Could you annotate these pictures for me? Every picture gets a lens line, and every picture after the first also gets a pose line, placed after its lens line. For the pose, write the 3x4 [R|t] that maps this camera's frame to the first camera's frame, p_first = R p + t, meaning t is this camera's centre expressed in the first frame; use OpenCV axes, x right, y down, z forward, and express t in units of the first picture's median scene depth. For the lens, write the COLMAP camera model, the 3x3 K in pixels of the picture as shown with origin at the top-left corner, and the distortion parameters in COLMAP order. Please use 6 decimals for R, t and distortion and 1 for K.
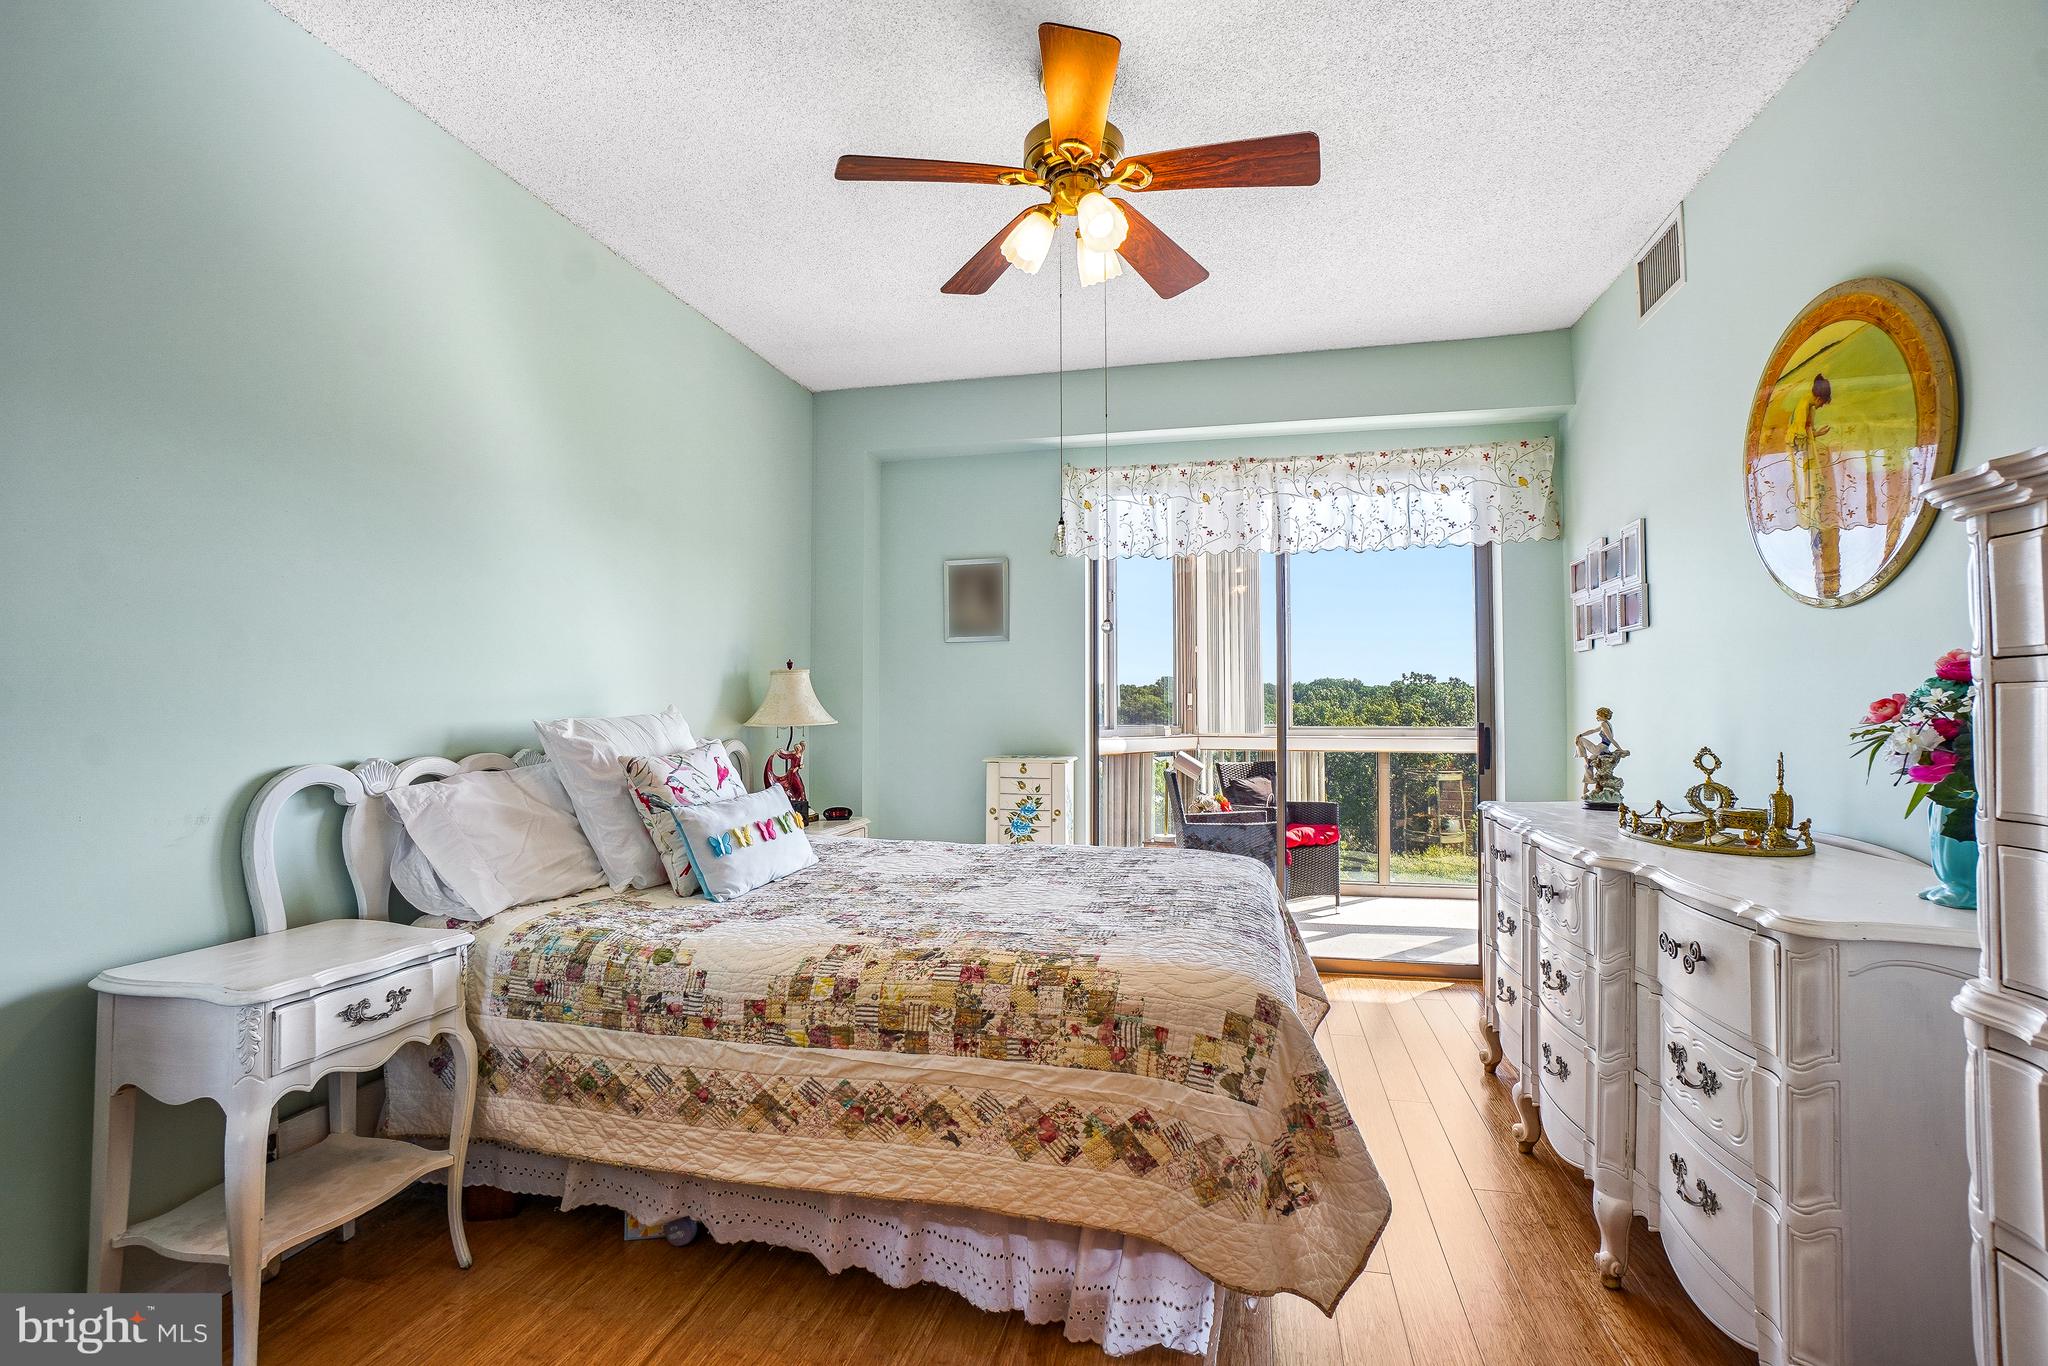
lens RADIAL K [[904.6, 0, 1019.8], [0, 904.6, 687.5], [0, 0, 1]] dist [-0.067375, 0.022356]
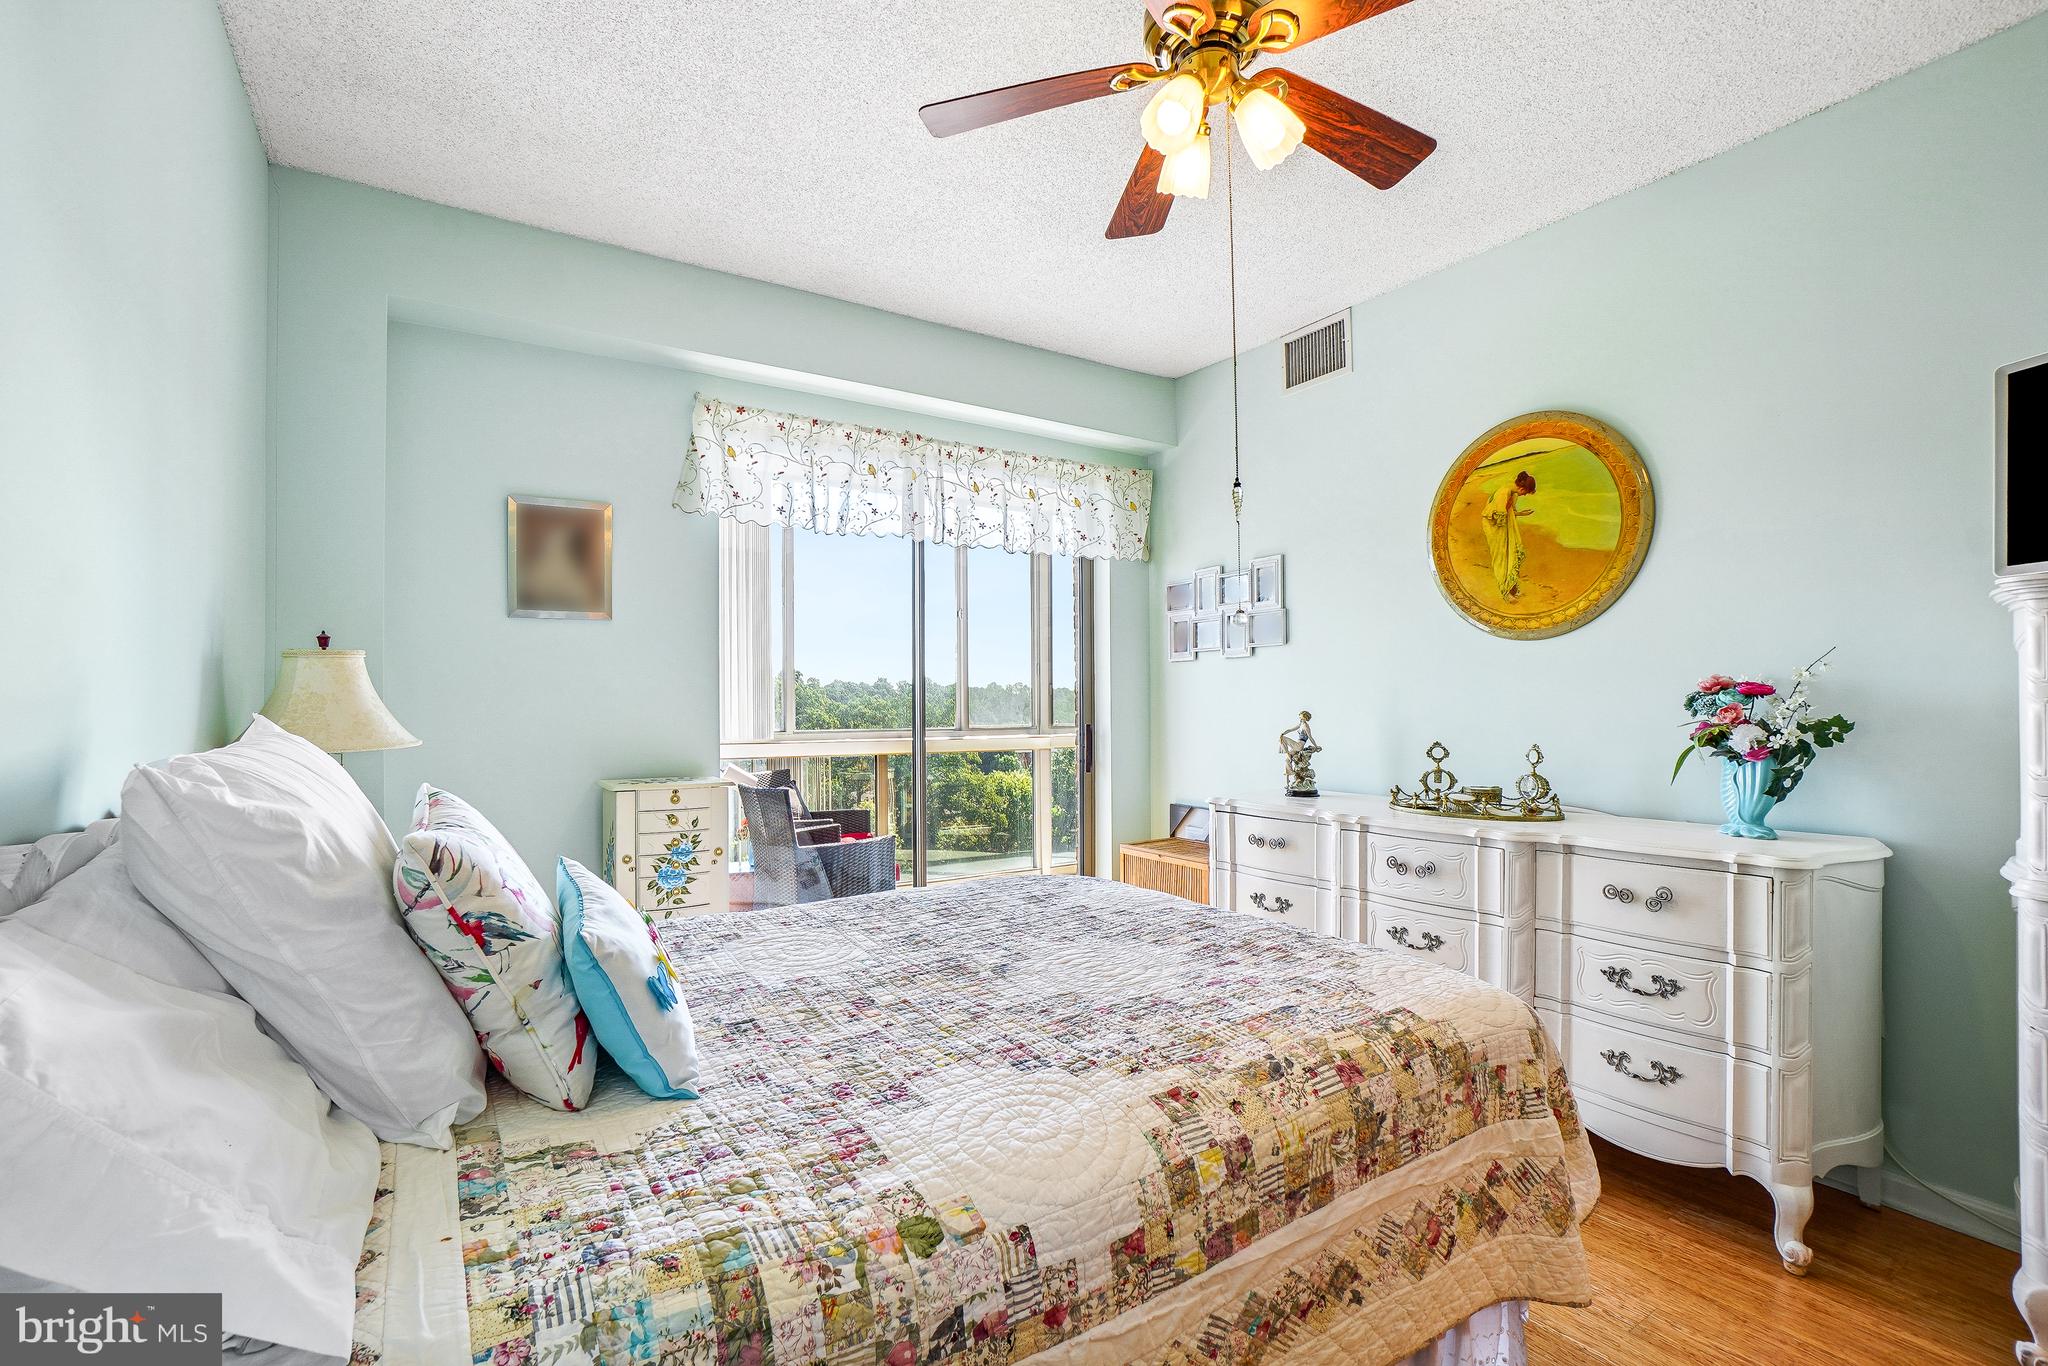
lens RADIAL K [[916.1, 0, 1018.5], [0, 916.1, 700.9], [0, 0, 1]] dist [-0.045993, 0.000193]
pose [[0.686998, 0.000864, 0.726659, -0.725087], [-0.012472, 0.999866, 0.010602, 0.001566], [-0.726552, -0.016347, 0.686917, 0.624521]]
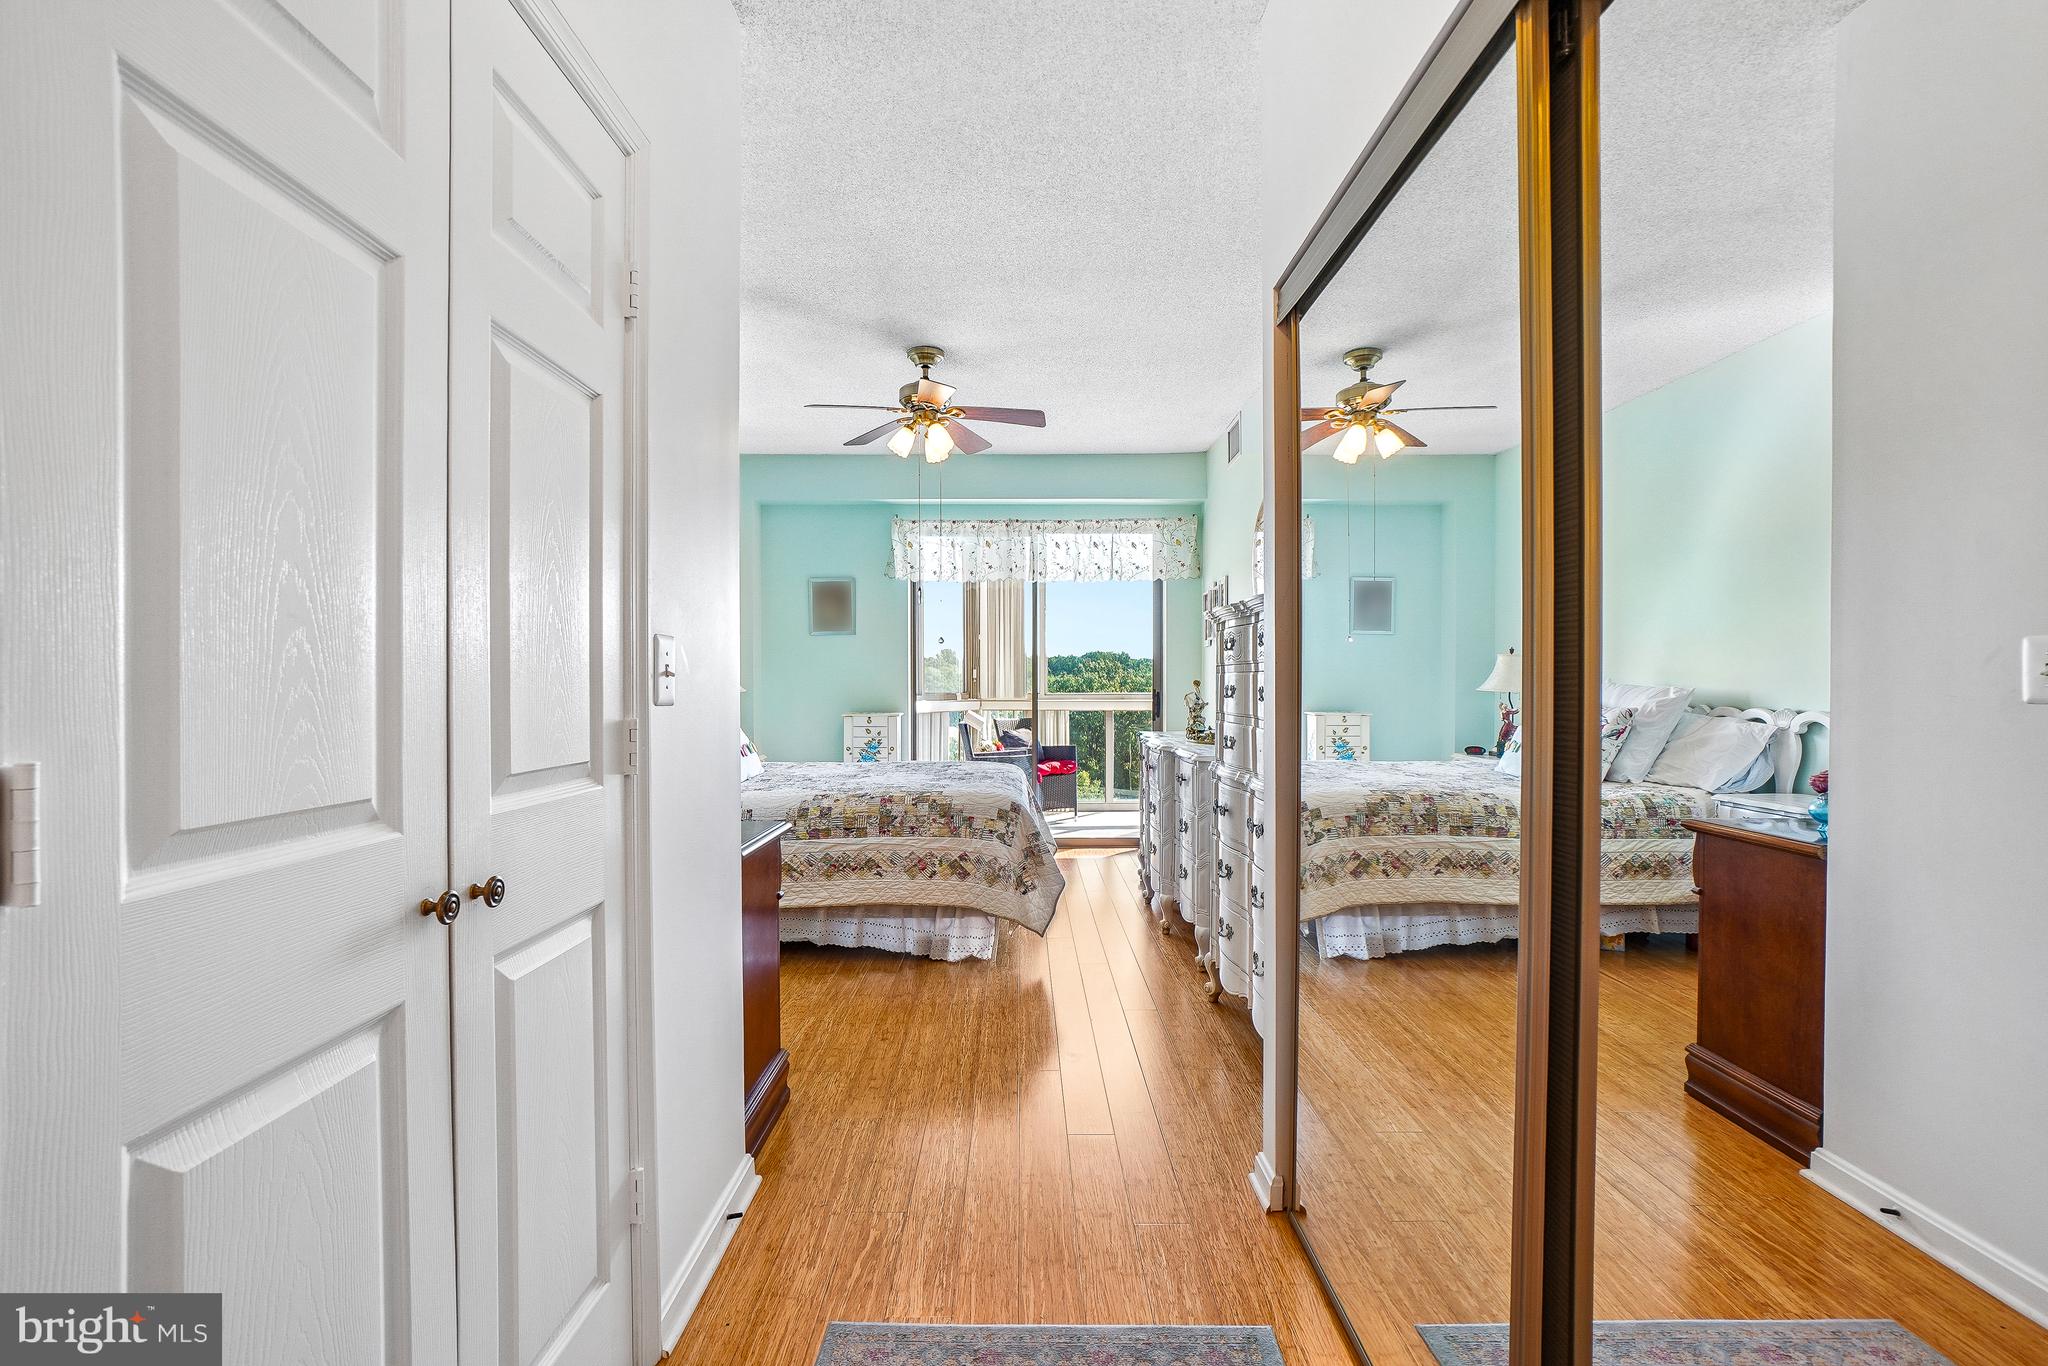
lens RADIAL K [[904.4, 0, 1024.0], [0, 904.4, 683.0], [0, 0, 1]] dist [-0.001808, -0.000099]
pose [[0.969369, -0.002925, 0.245593, -0.247150], [-0.003508, 0.999662, 0.025752, -0.027771], [-0.245585, -0.025825, 0.969031, -1.131197]]
